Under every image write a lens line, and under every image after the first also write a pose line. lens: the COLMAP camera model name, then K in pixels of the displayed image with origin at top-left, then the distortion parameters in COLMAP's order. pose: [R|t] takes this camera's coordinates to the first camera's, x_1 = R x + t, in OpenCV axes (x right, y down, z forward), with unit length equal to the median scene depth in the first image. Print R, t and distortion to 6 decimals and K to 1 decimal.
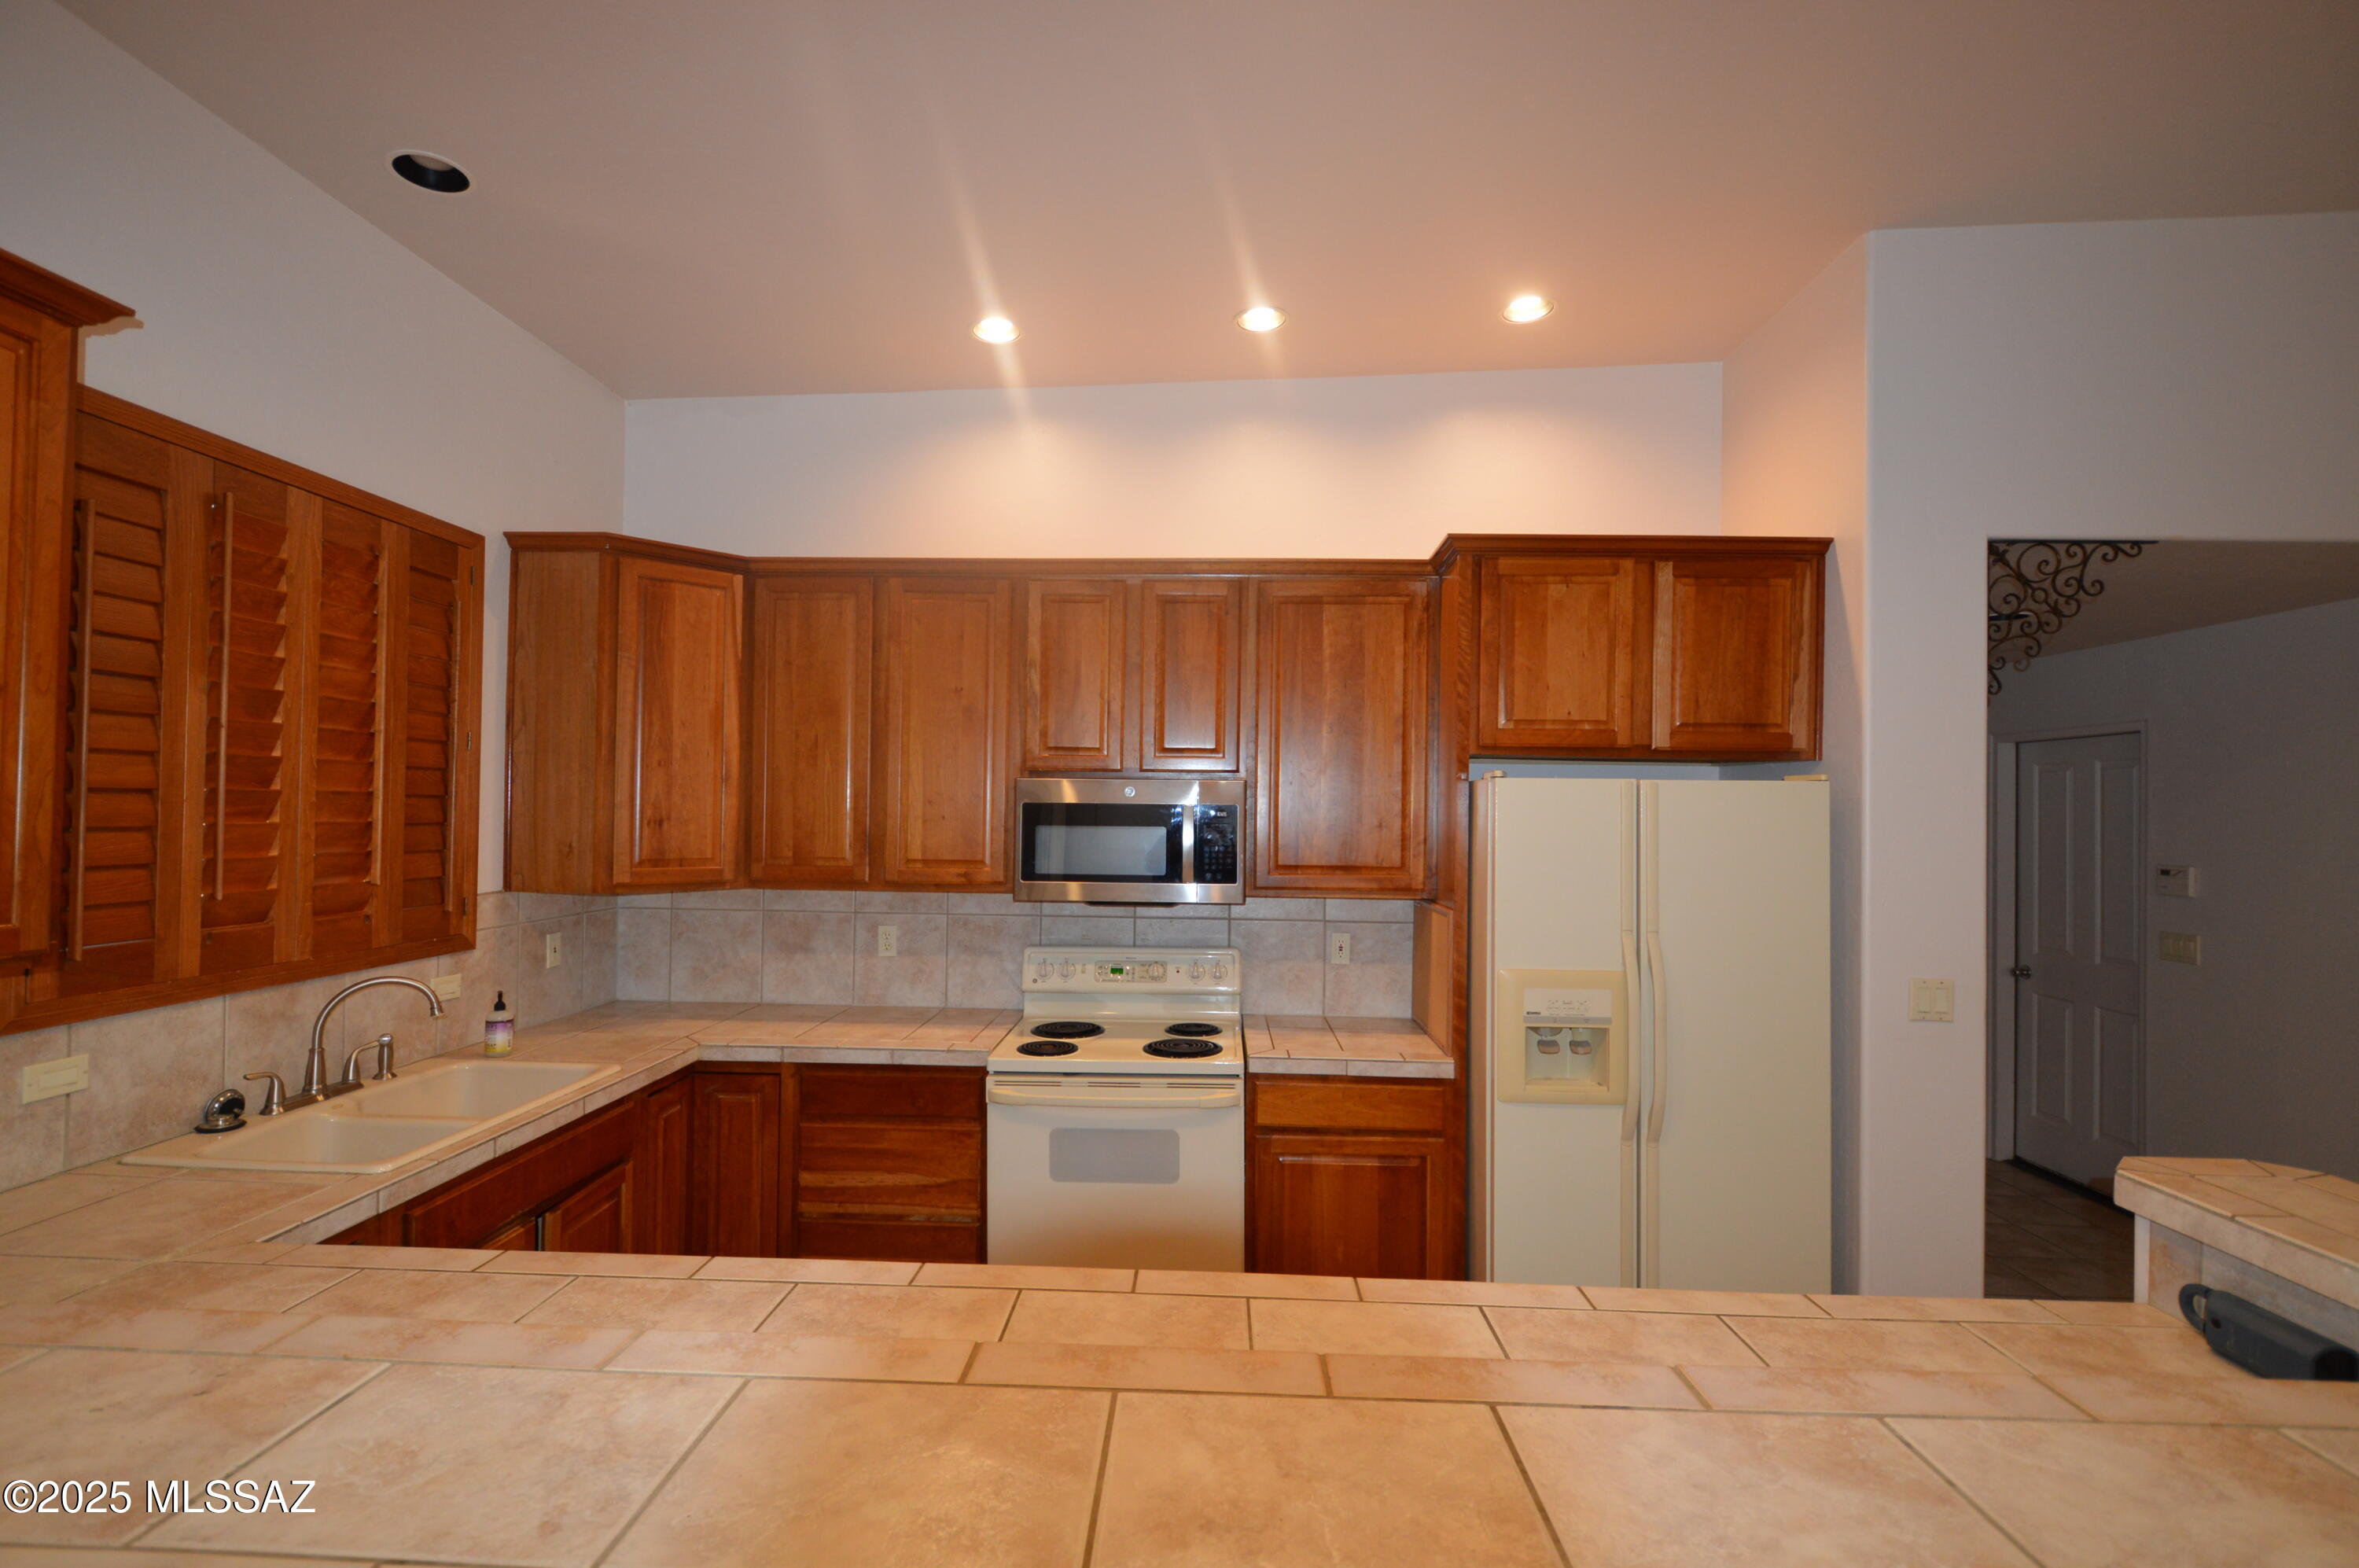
lens RADIAL K [[1040.9, 0, 1167.4], [0, 1040.9, 799.2], [0, 0, 1]] dist [0.010408, -0.009228]
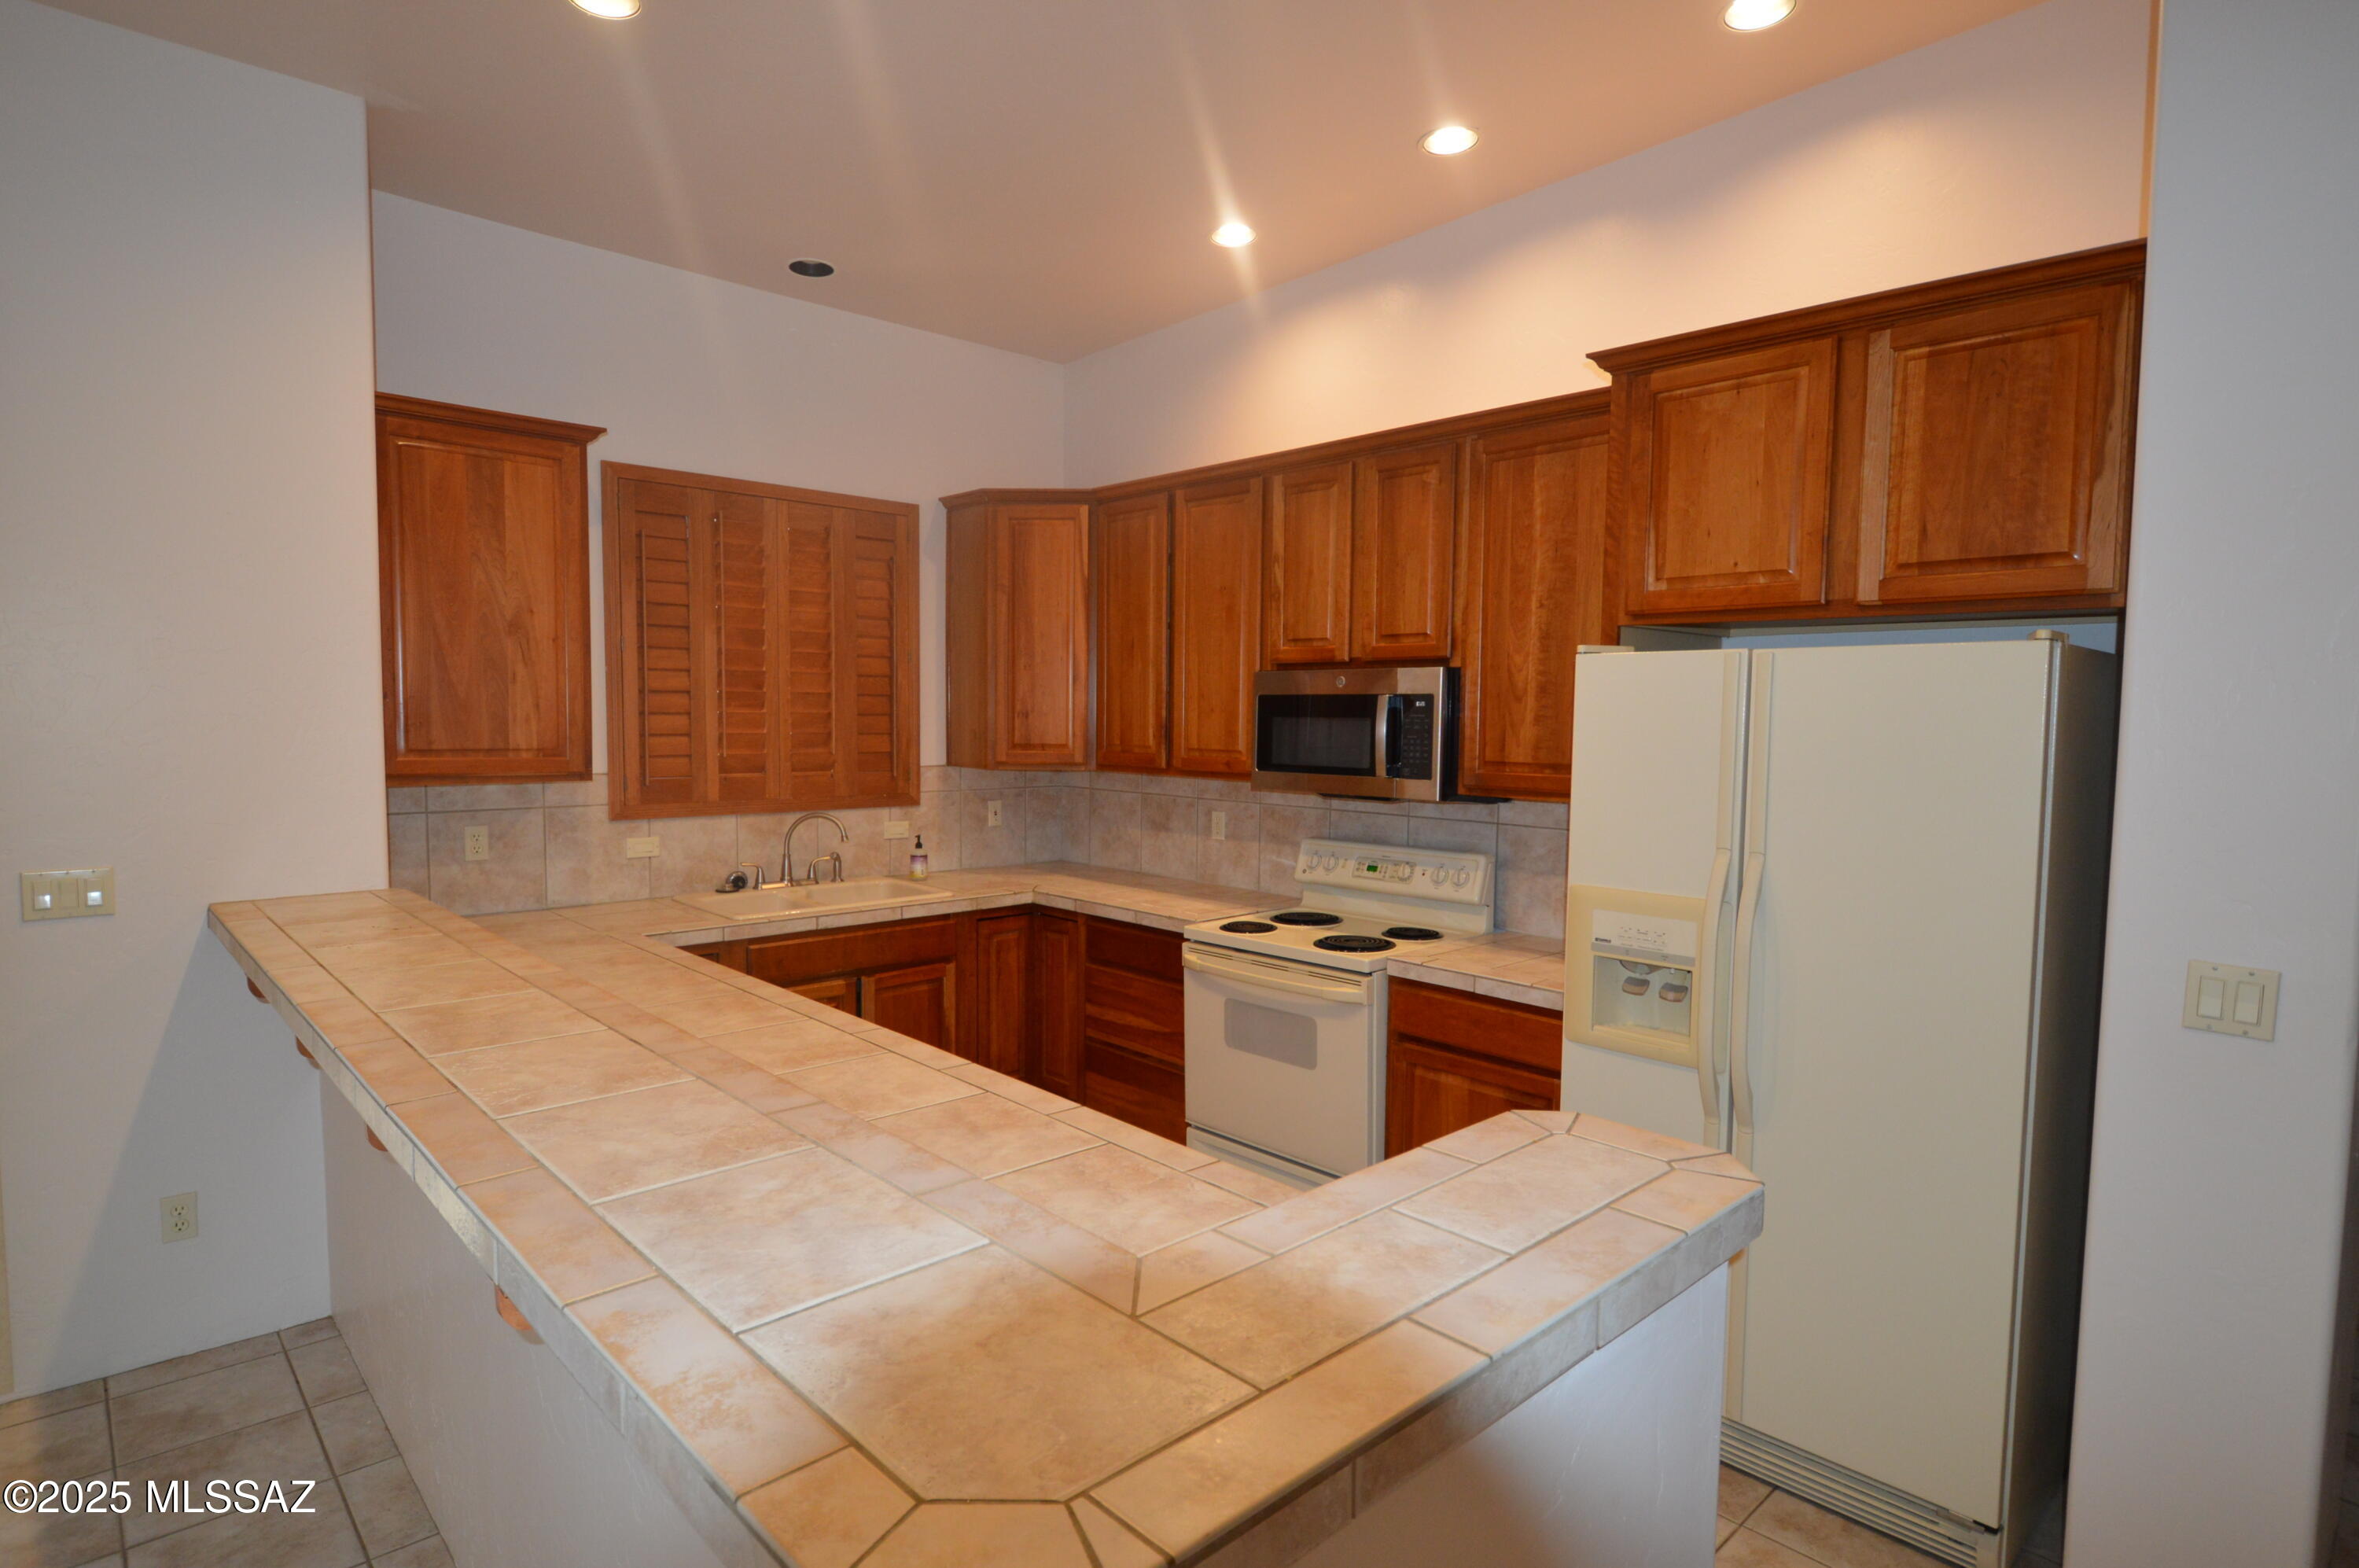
lens RADIAL K [[1223.8, 0, 1167.1], [0, 1223.8, 791.3], [0, 0, 1]] dist [0.001486, 0.000291]
pose [[0.710517, 0.040696, -0.702503, 0.724567], [0.007558, 0.997827, 0.065448, 0.020458], [0.703640, -0.051811, 0.708665, 0.073680]]
